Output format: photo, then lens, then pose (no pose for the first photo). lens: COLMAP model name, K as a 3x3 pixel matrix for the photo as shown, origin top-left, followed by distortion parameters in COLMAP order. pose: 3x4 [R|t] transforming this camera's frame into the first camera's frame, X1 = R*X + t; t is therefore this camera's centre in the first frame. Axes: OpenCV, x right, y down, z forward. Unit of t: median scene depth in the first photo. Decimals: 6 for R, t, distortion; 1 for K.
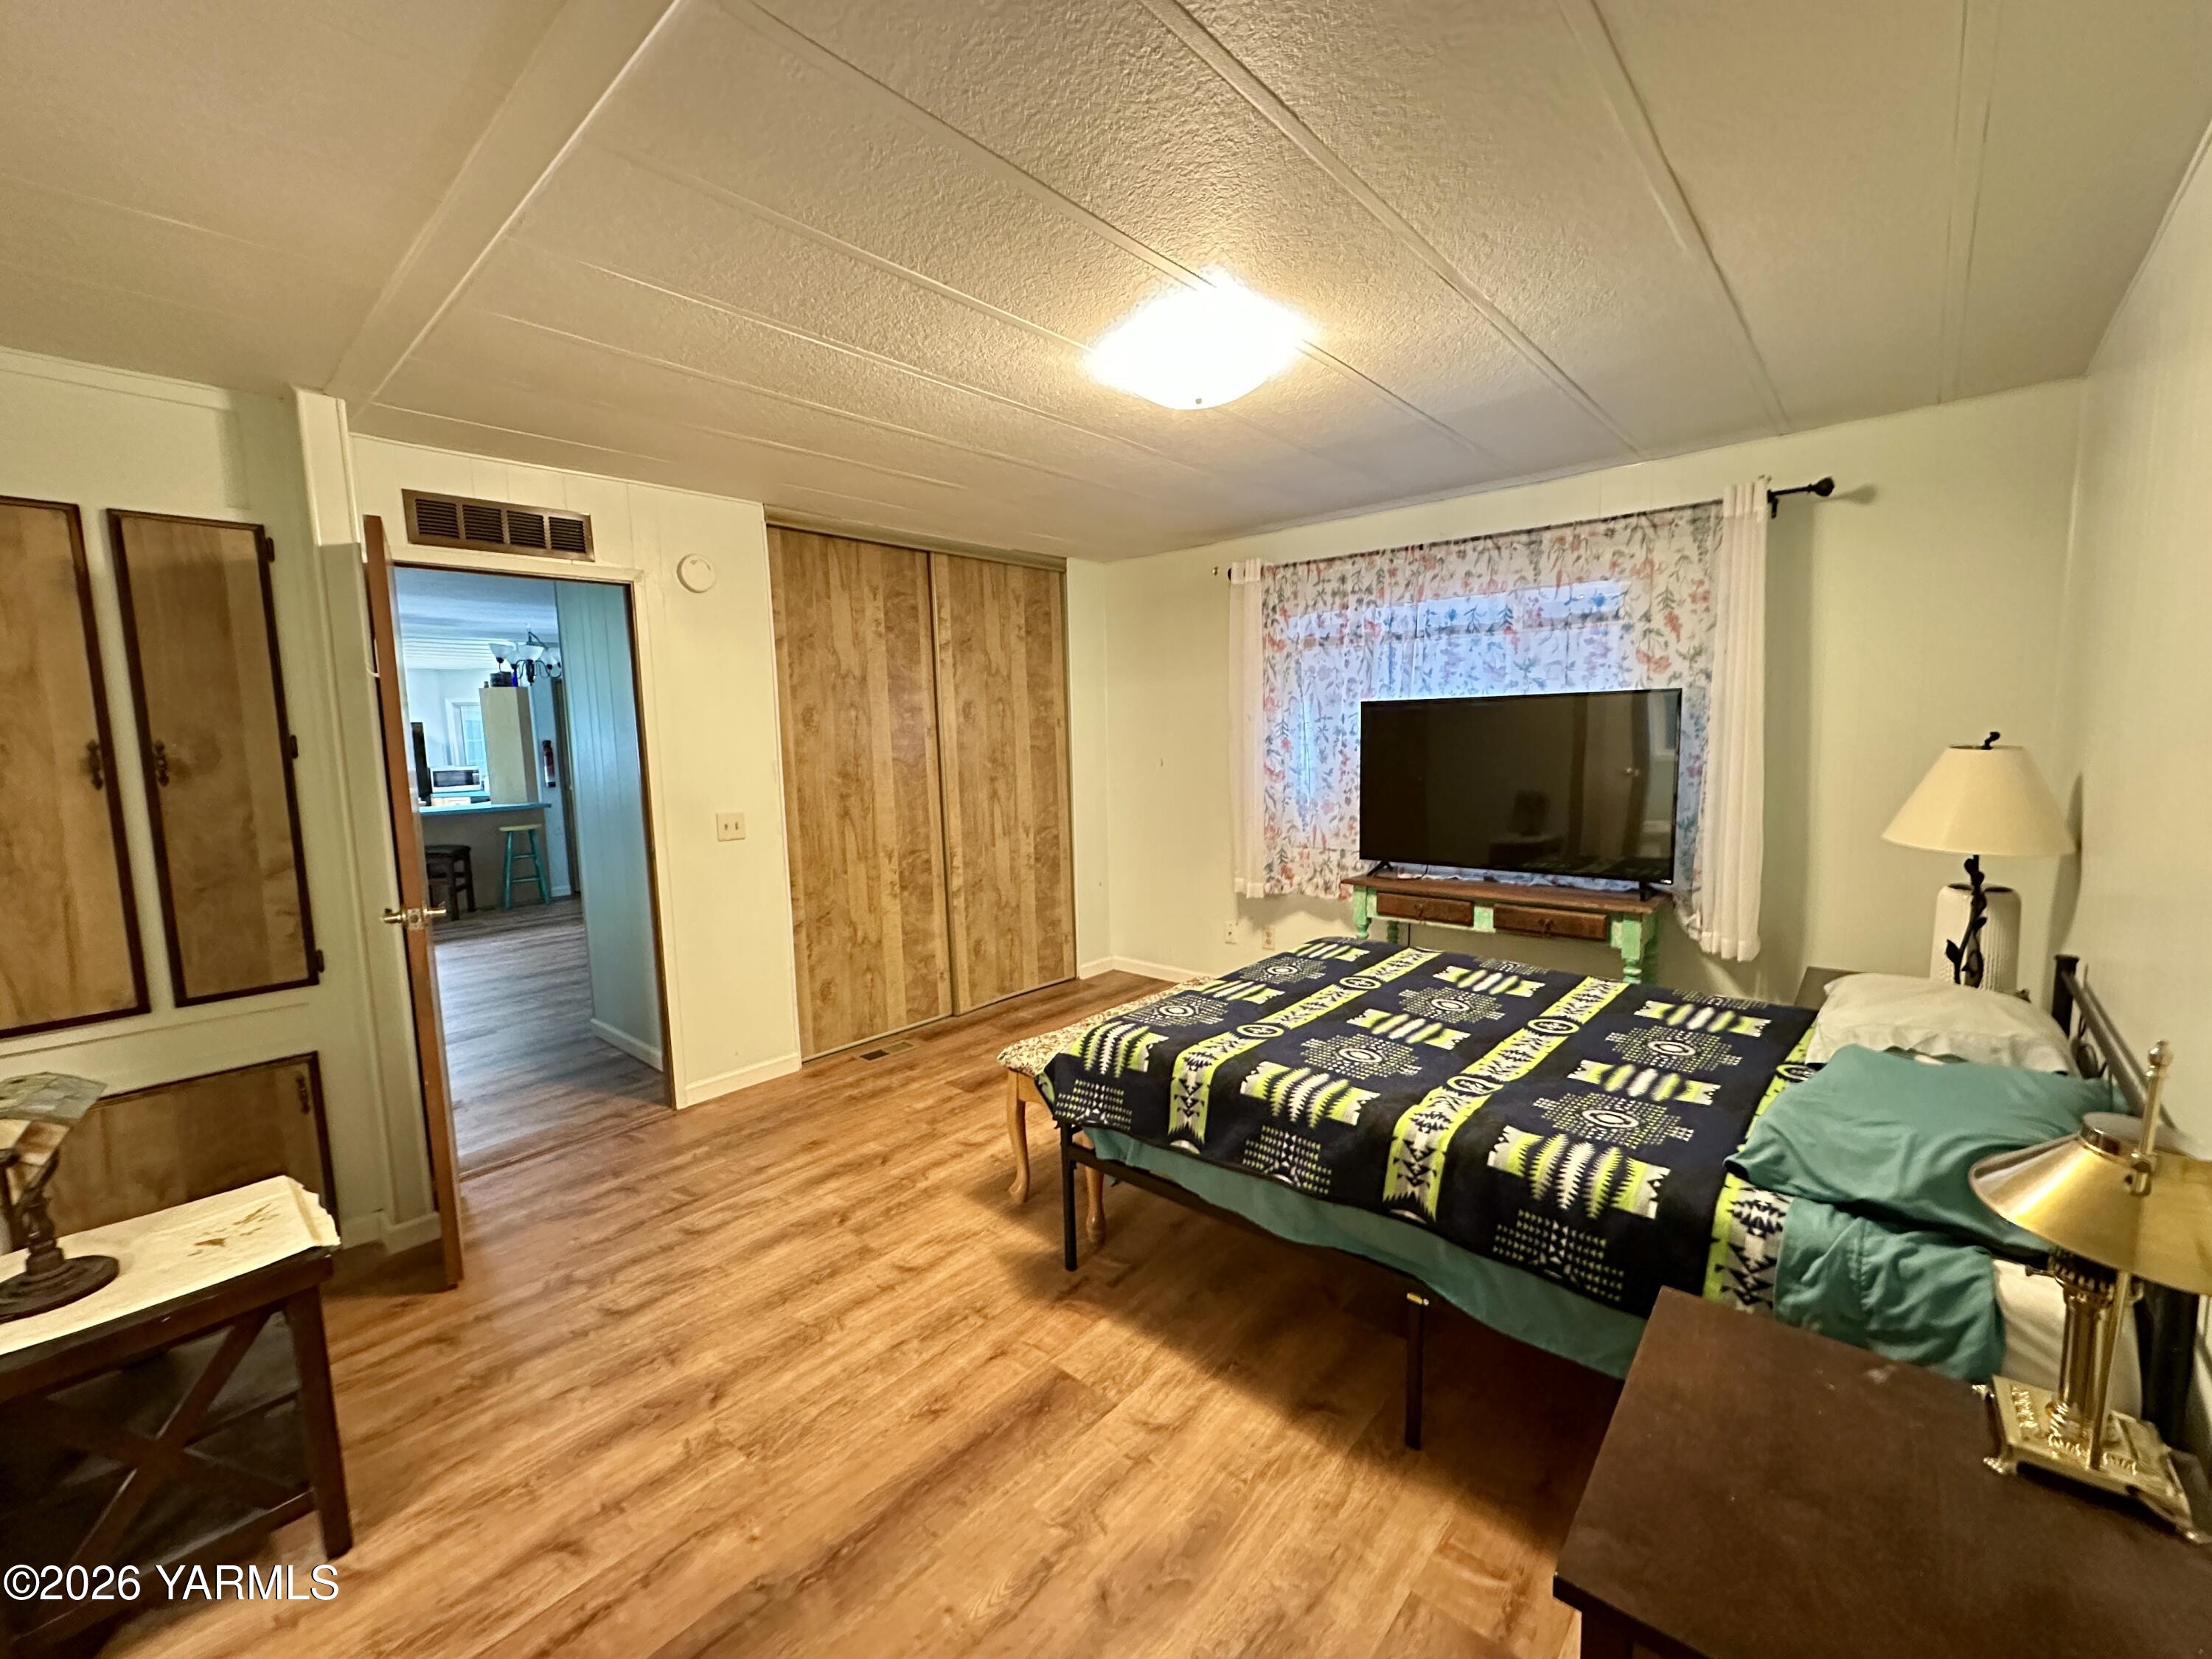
lens RADIAL K [[906.5, 0, 1103.0], [0, 906.5, 829.8], [0, 0, 1]] dist [0.000211, -0.000049]
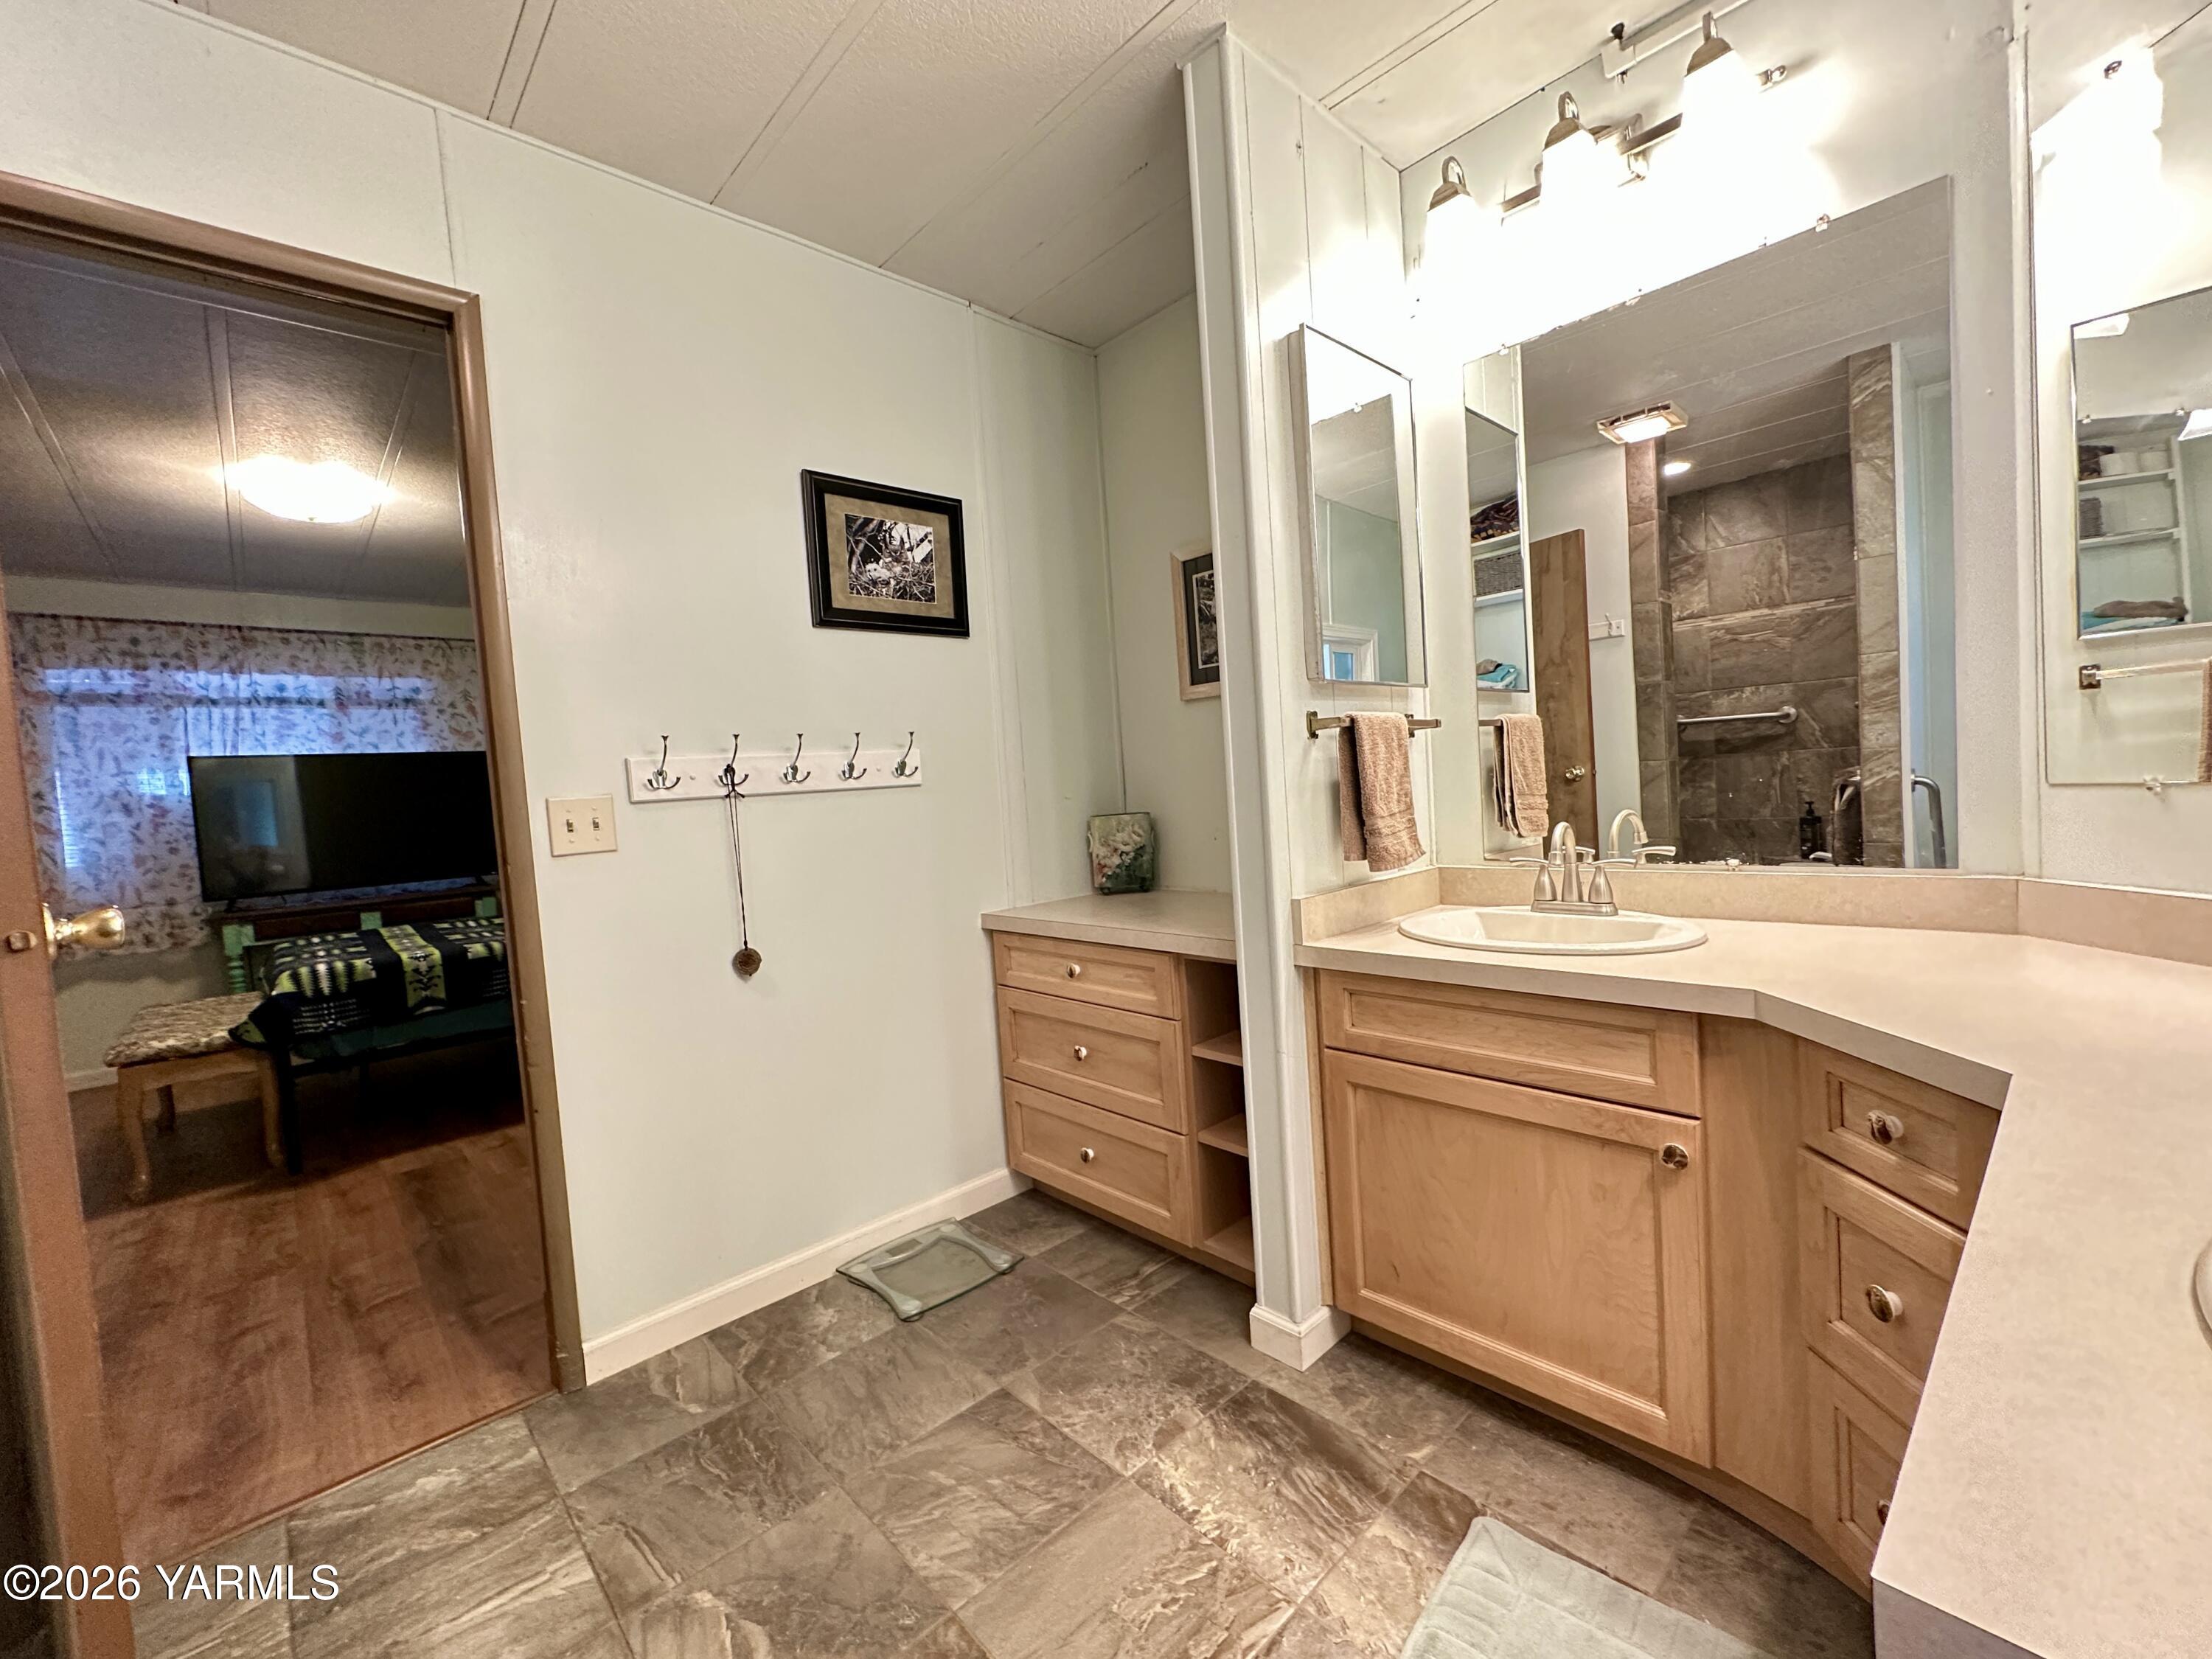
lens RADIAL K [[906.5, 0, 1103.0], [0, 906.5, 829.8], [0, 0, 1]] dist [0.000211, -0.000049]
pose [[0.093052, -0.029132, 0.995235, -0.792217], [0.174190, 0.984632, 0.012536, 0.139123], [-0.980306, 0.172193, 0.096696, -0.185311]]
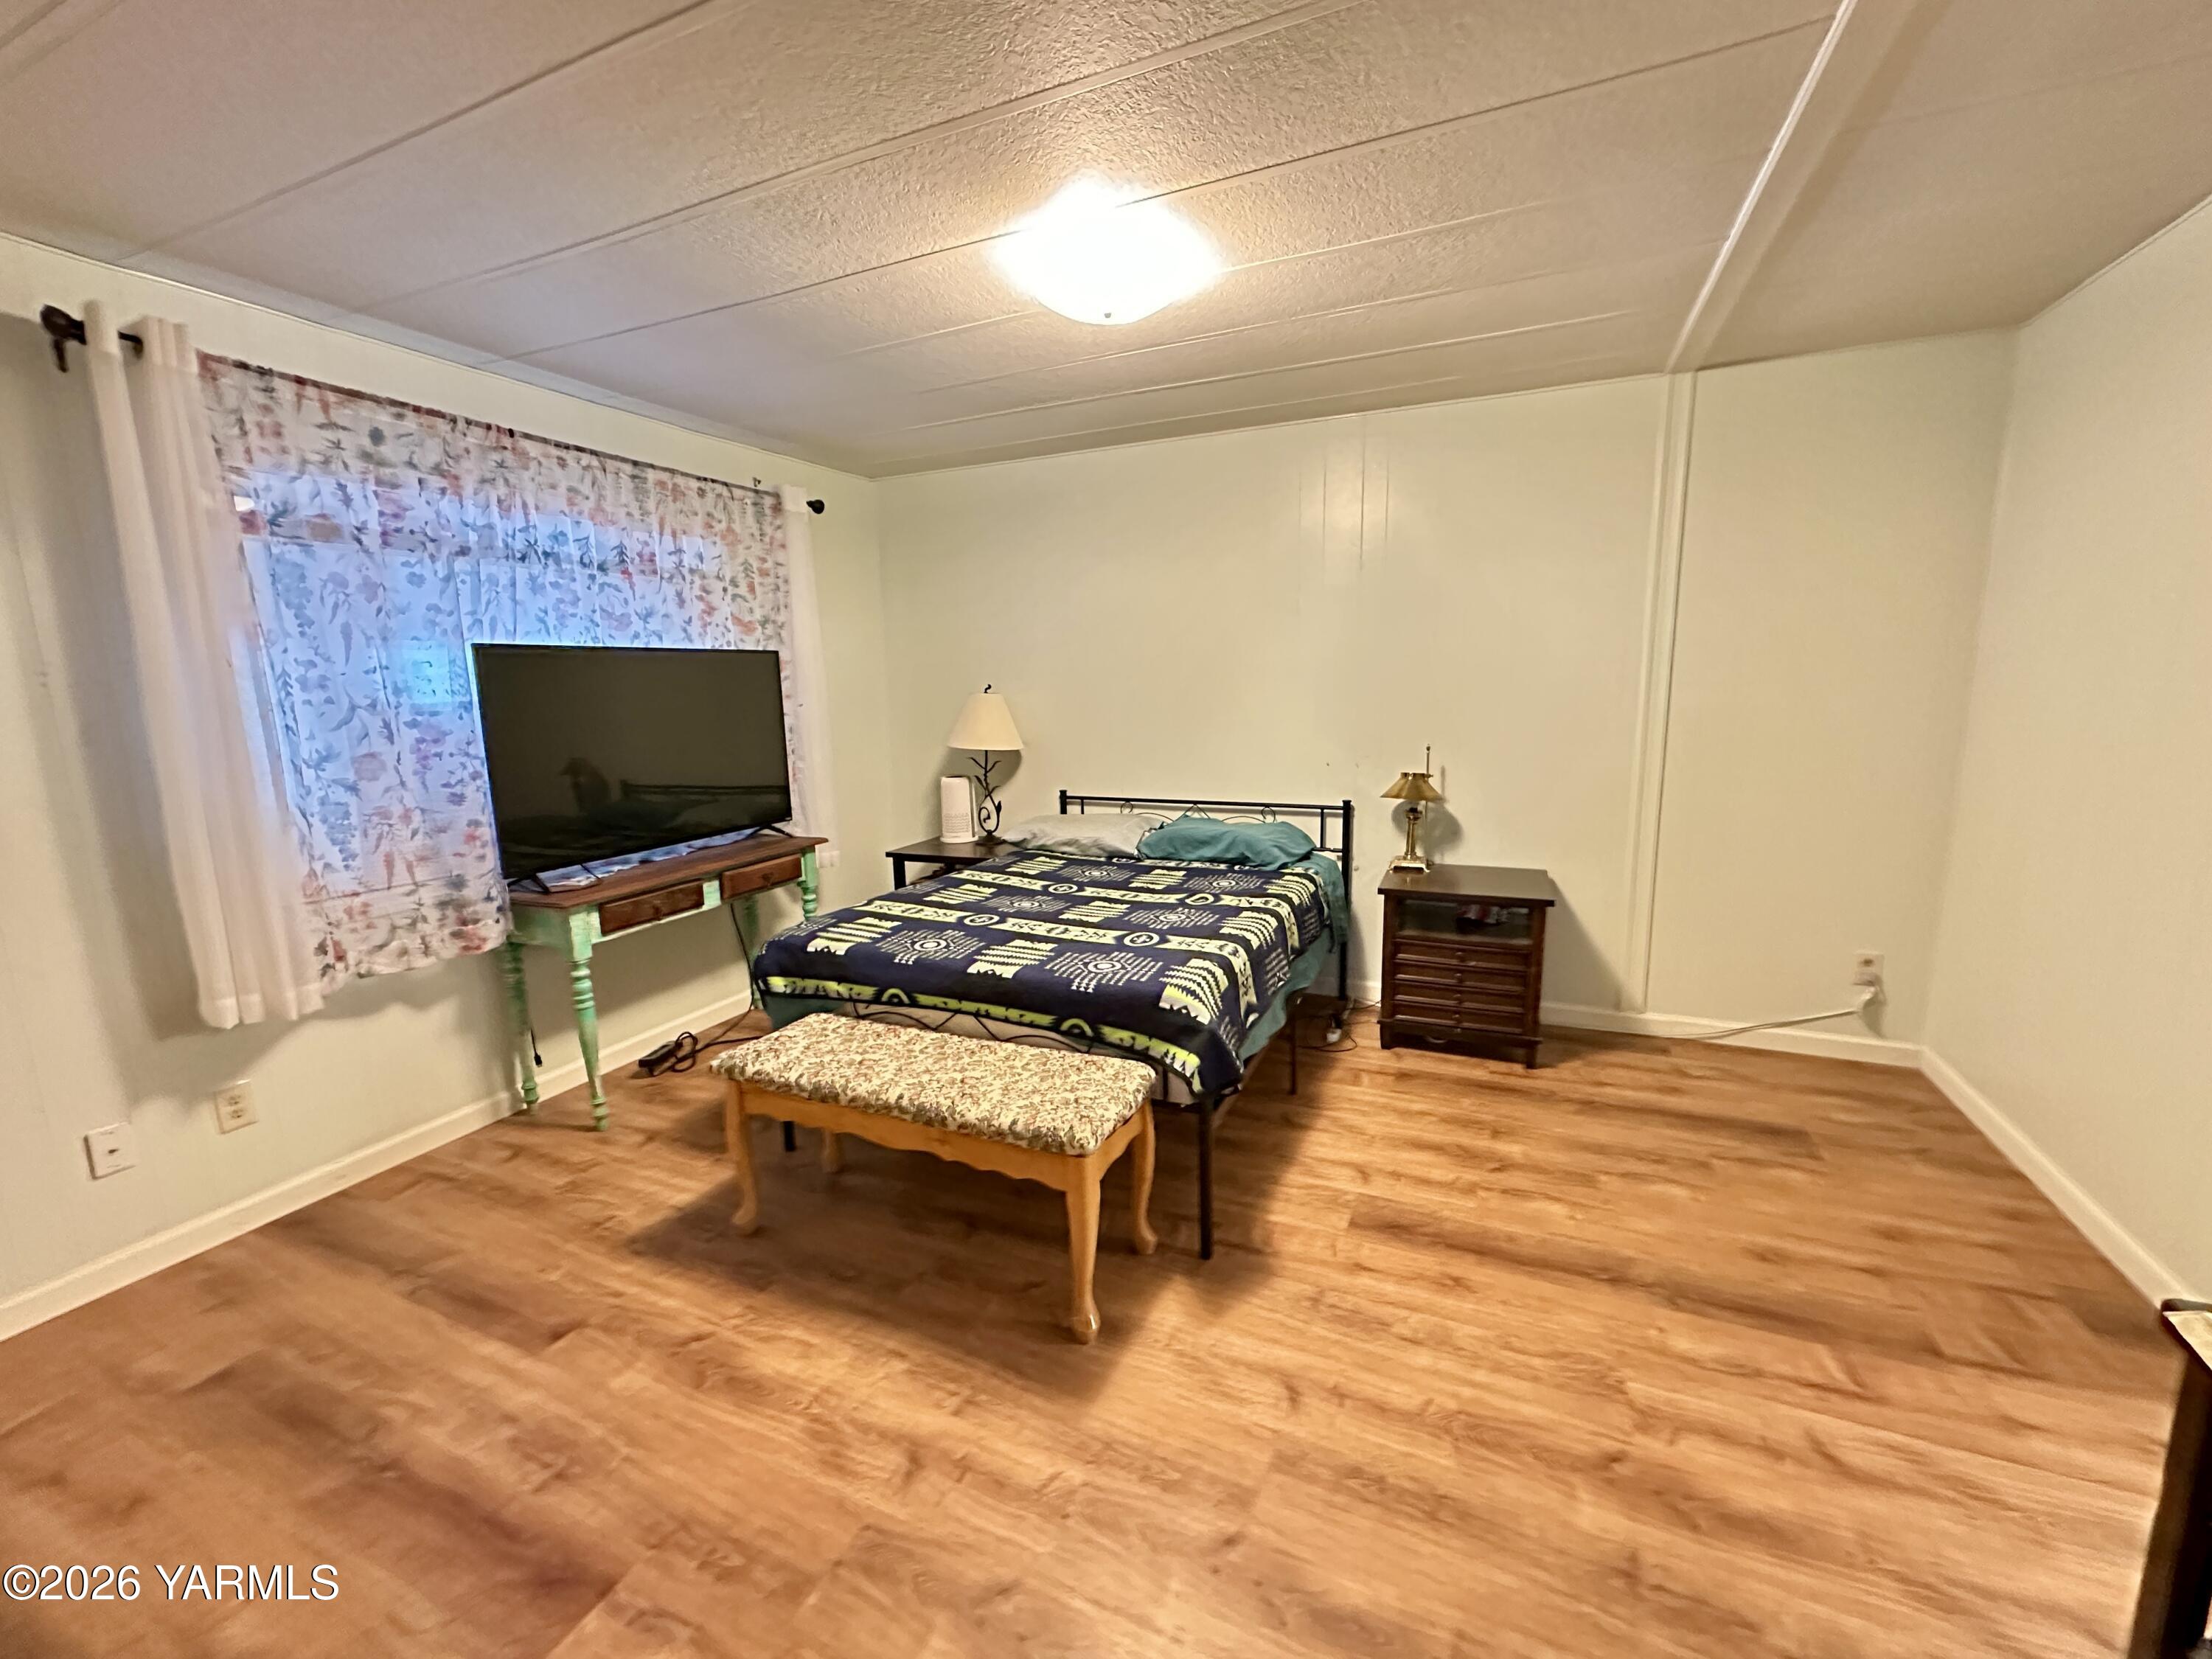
lens RADIAL K [[906.5, 0, 1103.0], [0, 906.5, 829.8], [0, 0, 1]] dist [0.000211, -0.000049]
pose [[-0.297960, -0.128077, 0.945947, -0.560644], [0.134681, 0.975405, 0.174488, -0.071989], [-0.945030, 0.179392, -0.273382, 0.882630]]
